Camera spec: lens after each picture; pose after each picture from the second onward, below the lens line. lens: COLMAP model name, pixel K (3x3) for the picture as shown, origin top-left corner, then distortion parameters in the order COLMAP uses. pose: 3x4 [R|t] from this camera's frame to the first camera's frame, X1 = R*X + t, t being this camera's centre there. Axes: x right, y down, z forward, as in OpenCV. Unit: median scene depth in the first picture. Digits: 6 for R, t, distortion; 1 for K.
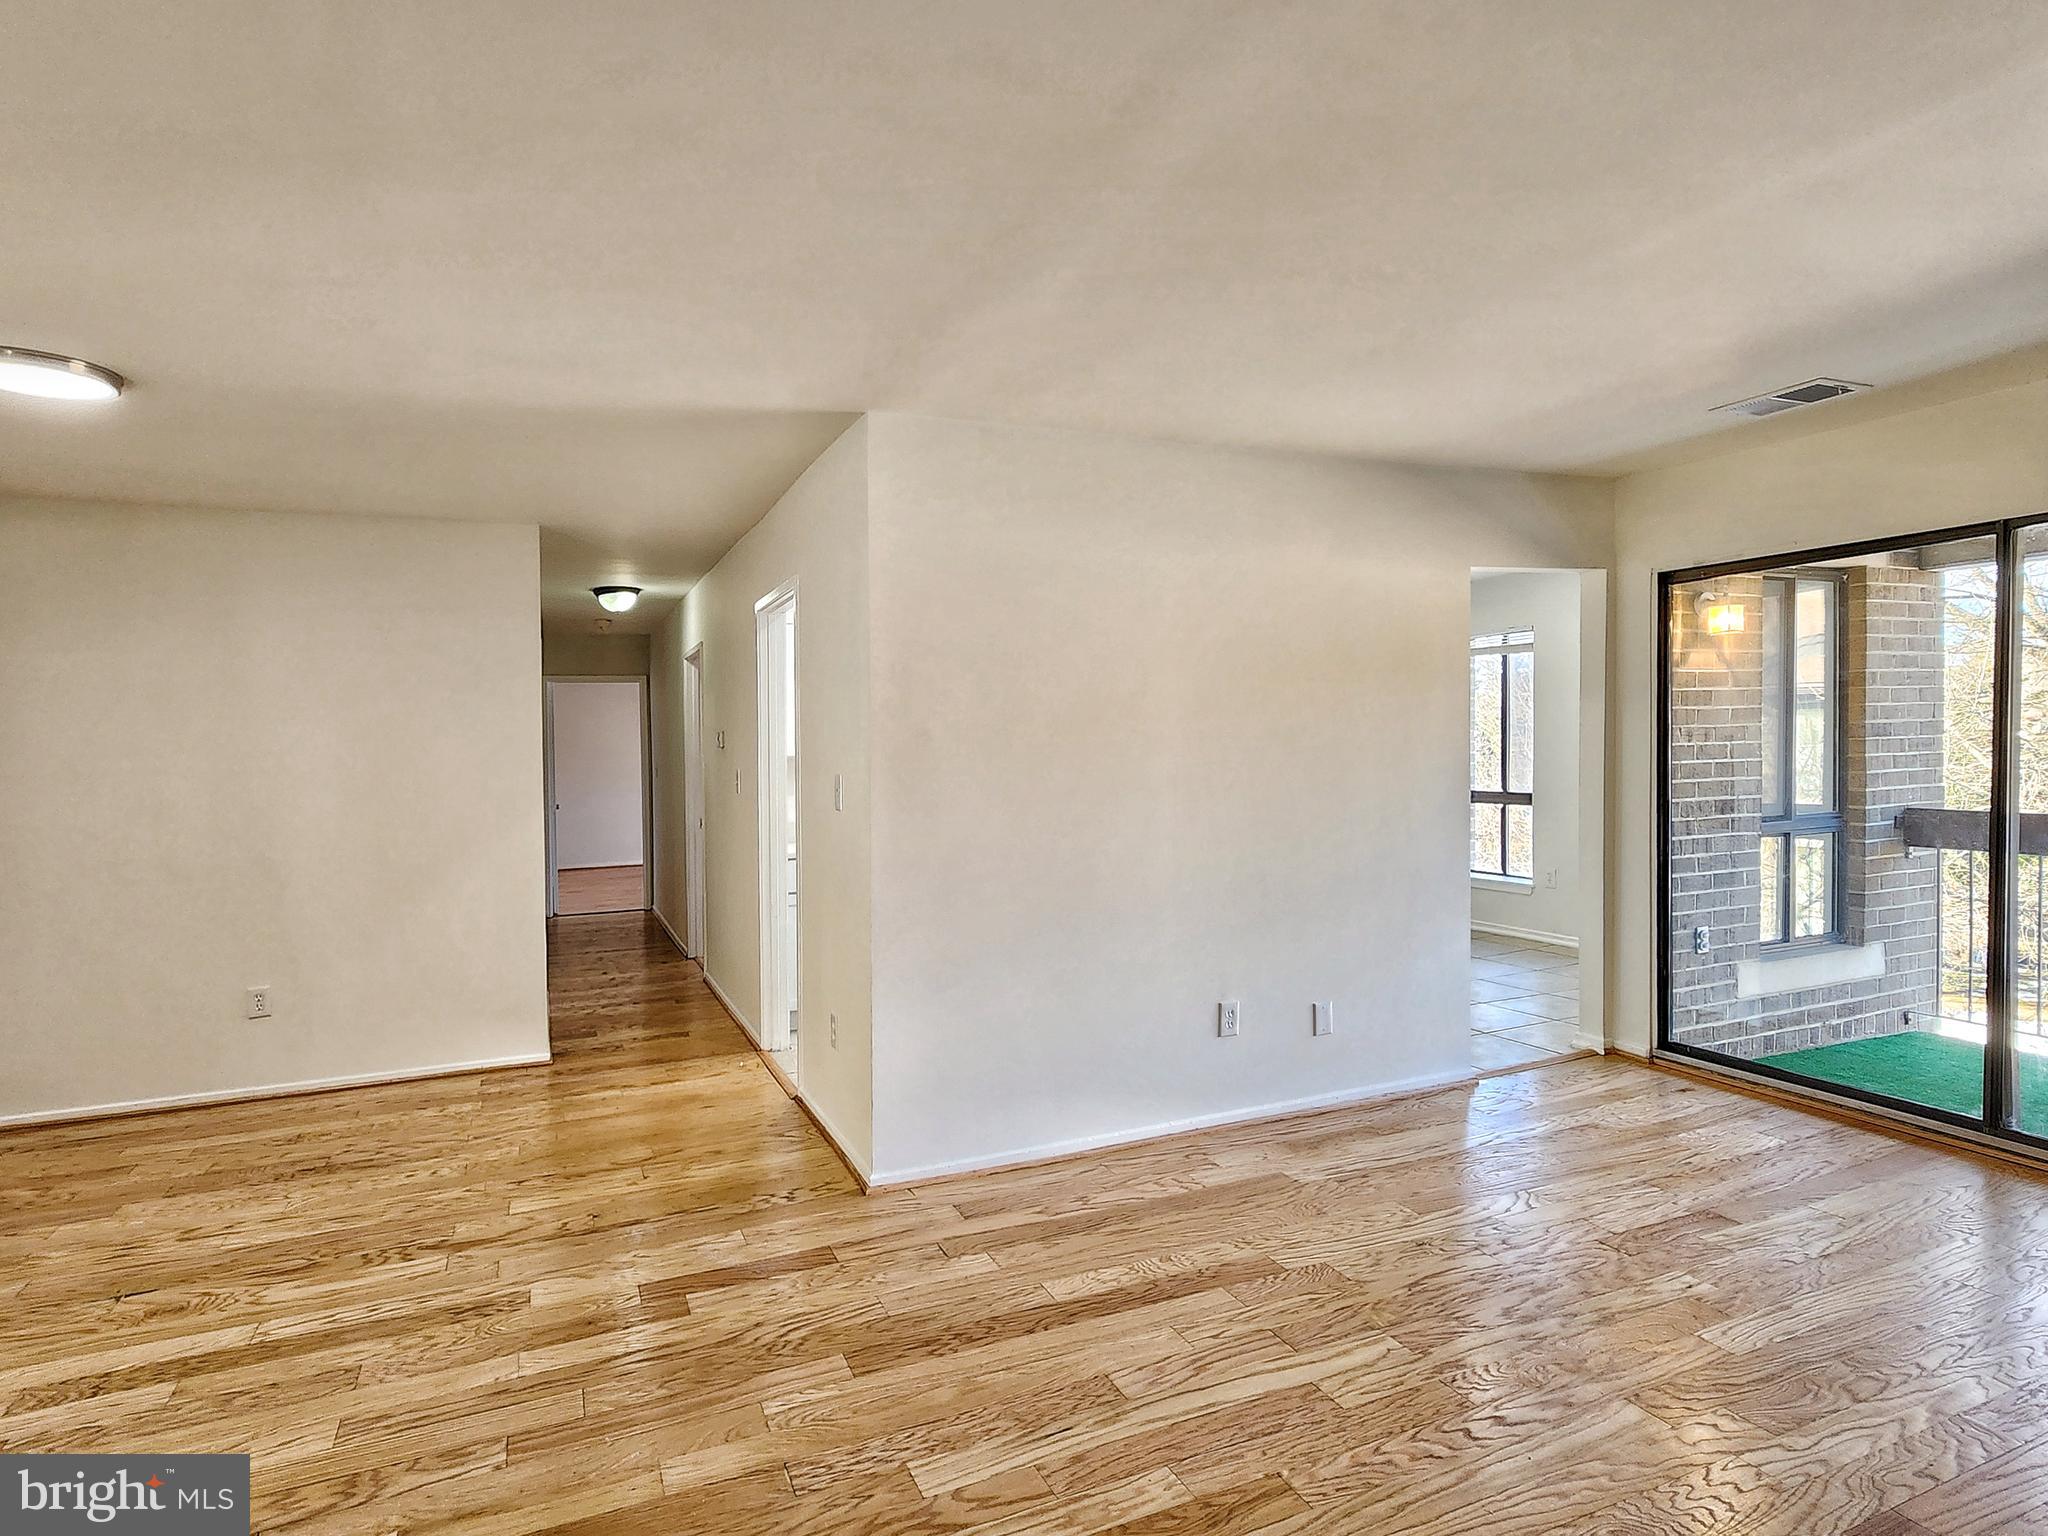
lens RADIAL K [[1088.6, 0, 1019.8], [0, 1088.6, 797.0], [0, 0, 1]] dist [0.005410, -0.001403]
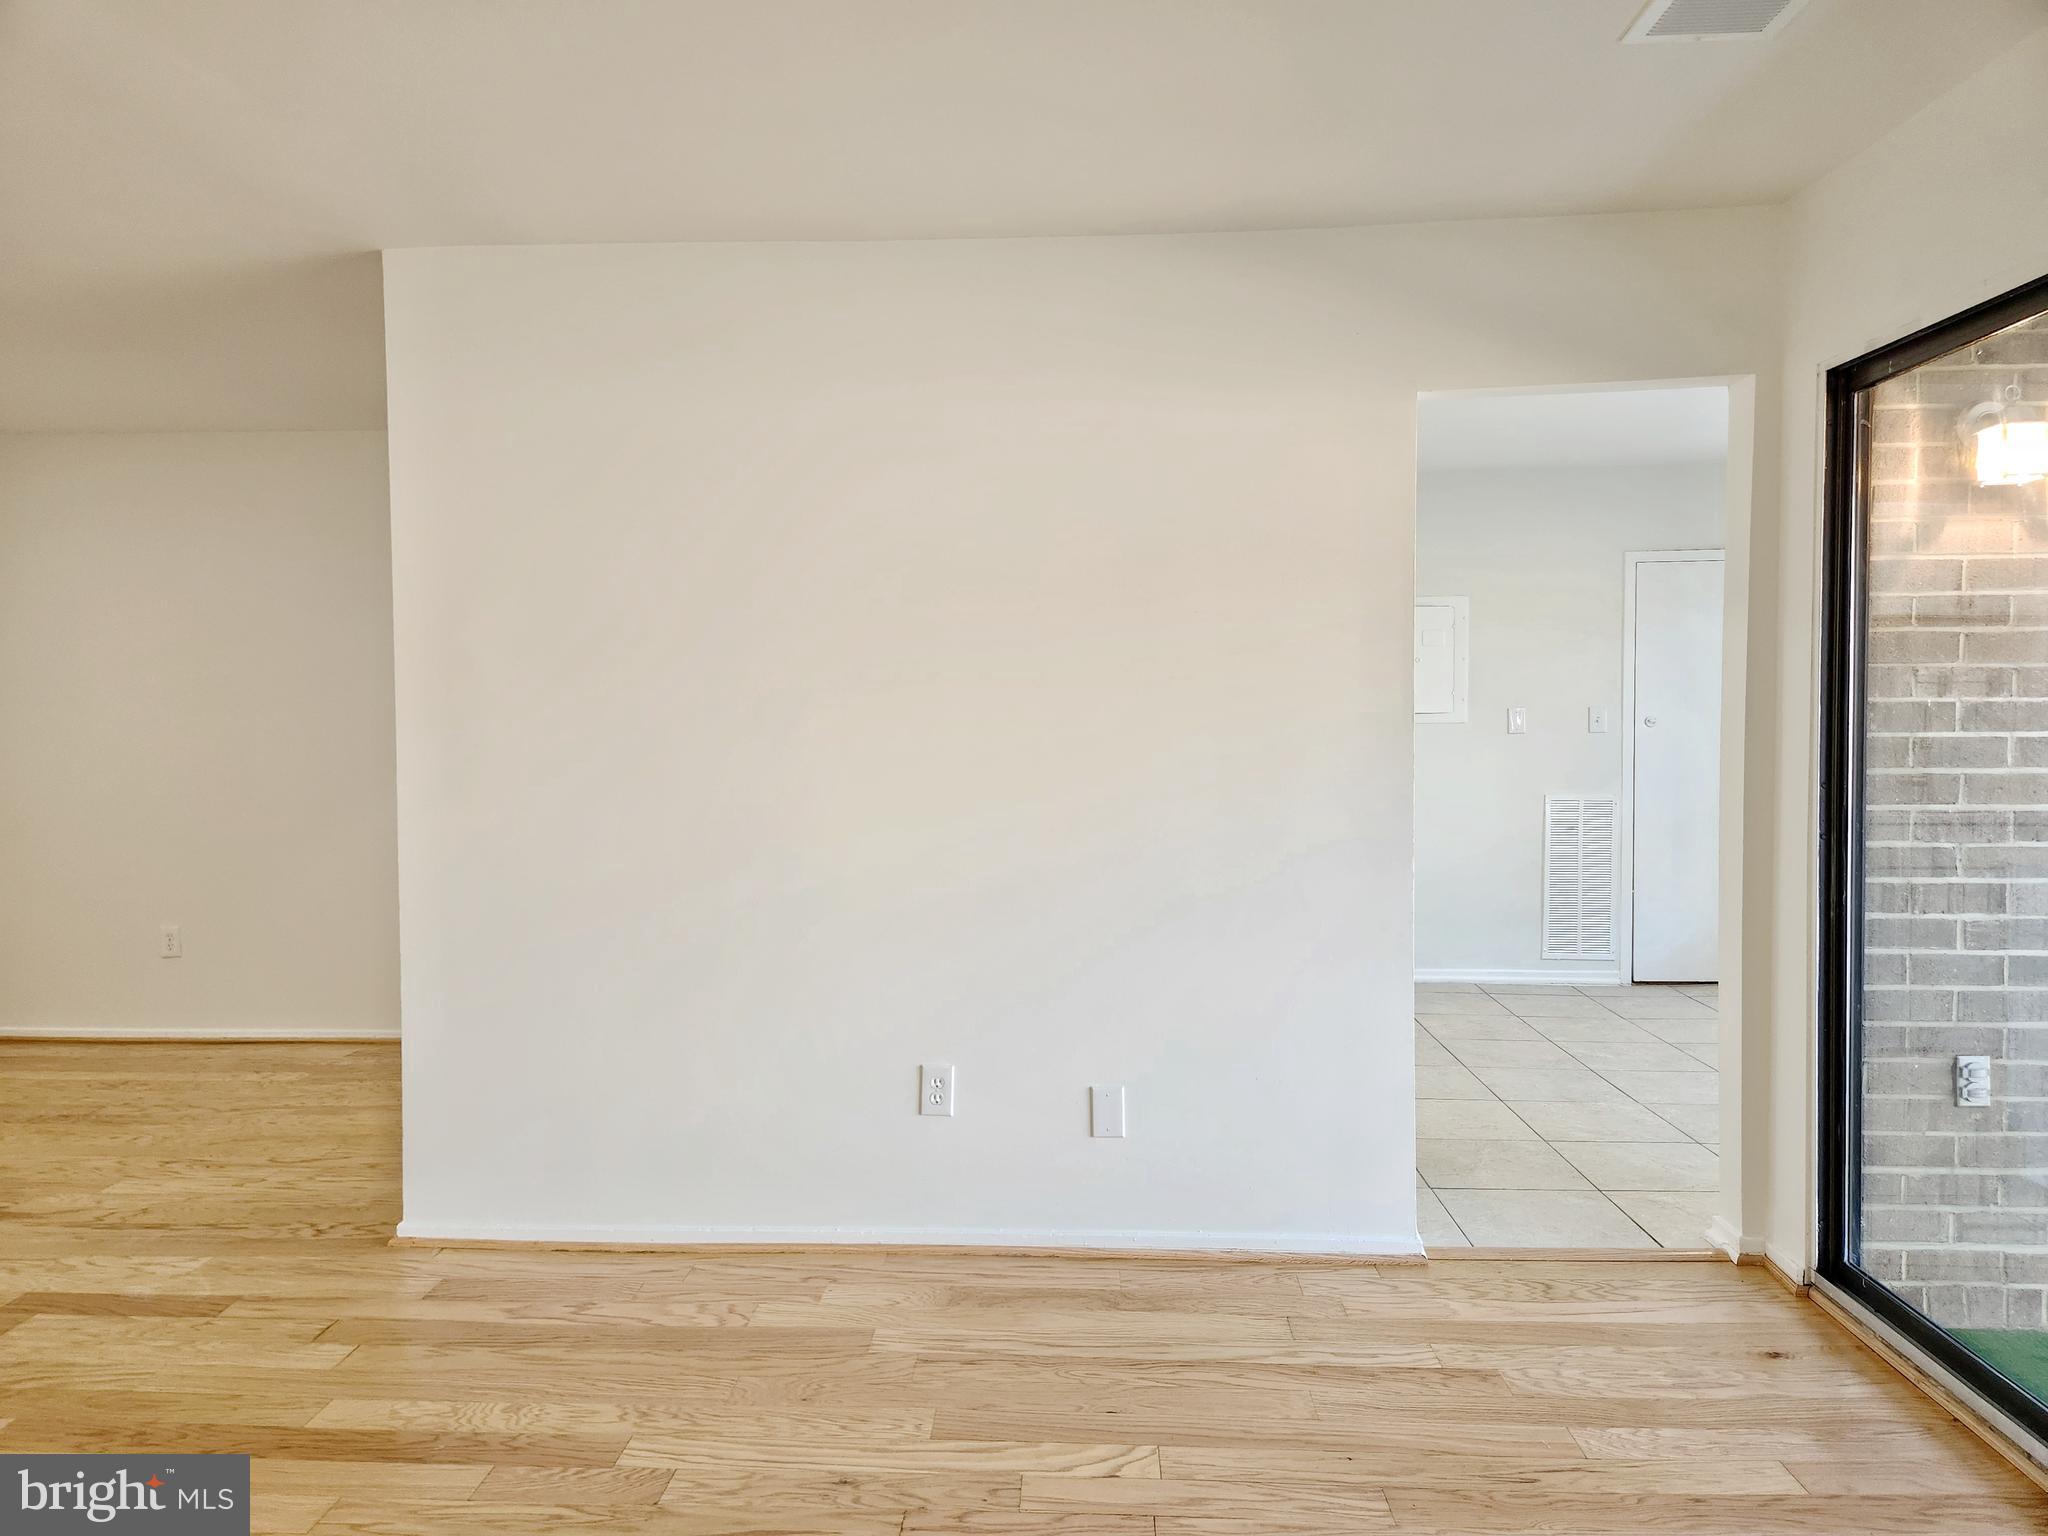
lens RADIAL K [[1403.7, 0, 1014.8], [0, 1403.7, 772.3], [0, 0, 1]] dist [0.061466, -0.046995]
pose [[0.901234, 0.044776, -0.431014, 0.564073], [-0.039726, 0.998996, 0.020715, -0.012115], [0.431509, -0.001546, 0.902108, 0.219189]]
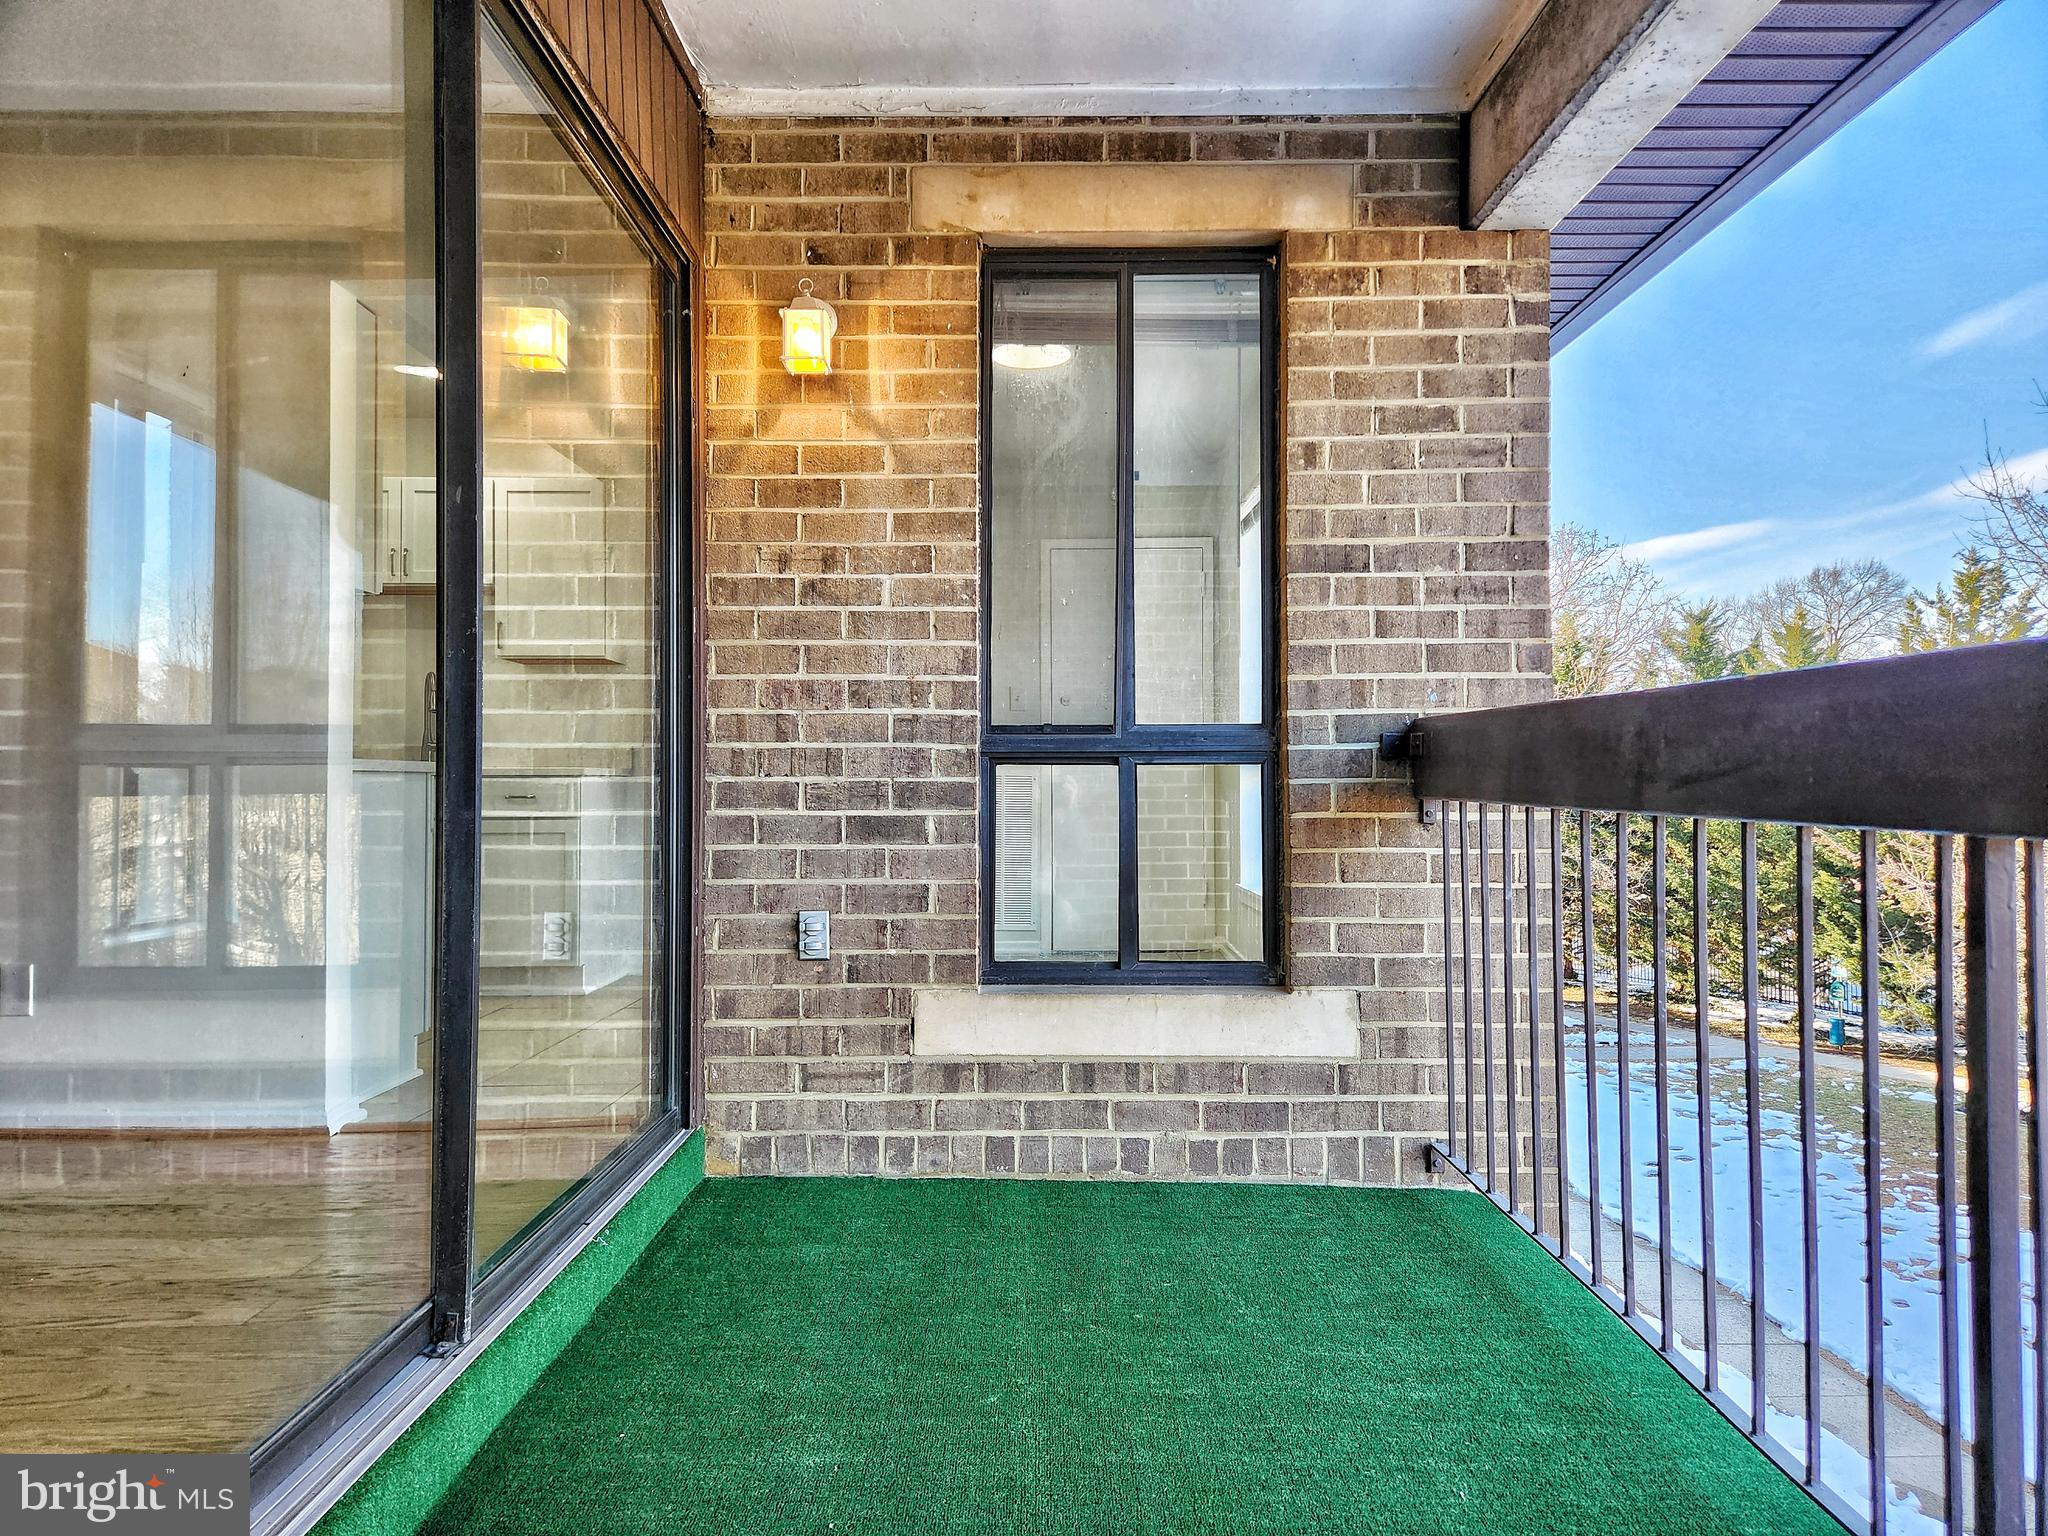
lens RADIAL K [[1403.7, 0, 1014.9], [0, 1403.7, 758.0], [0, 0, 1]] dist [0.061466, -0.046995]
pose [[0.924804, 0.022671, -0.379769, 1.102856], [-0.042451, 0.998138, -0.043791, 0.077523], [0.378069, 0.056620, 0.924044, 0.431416]]
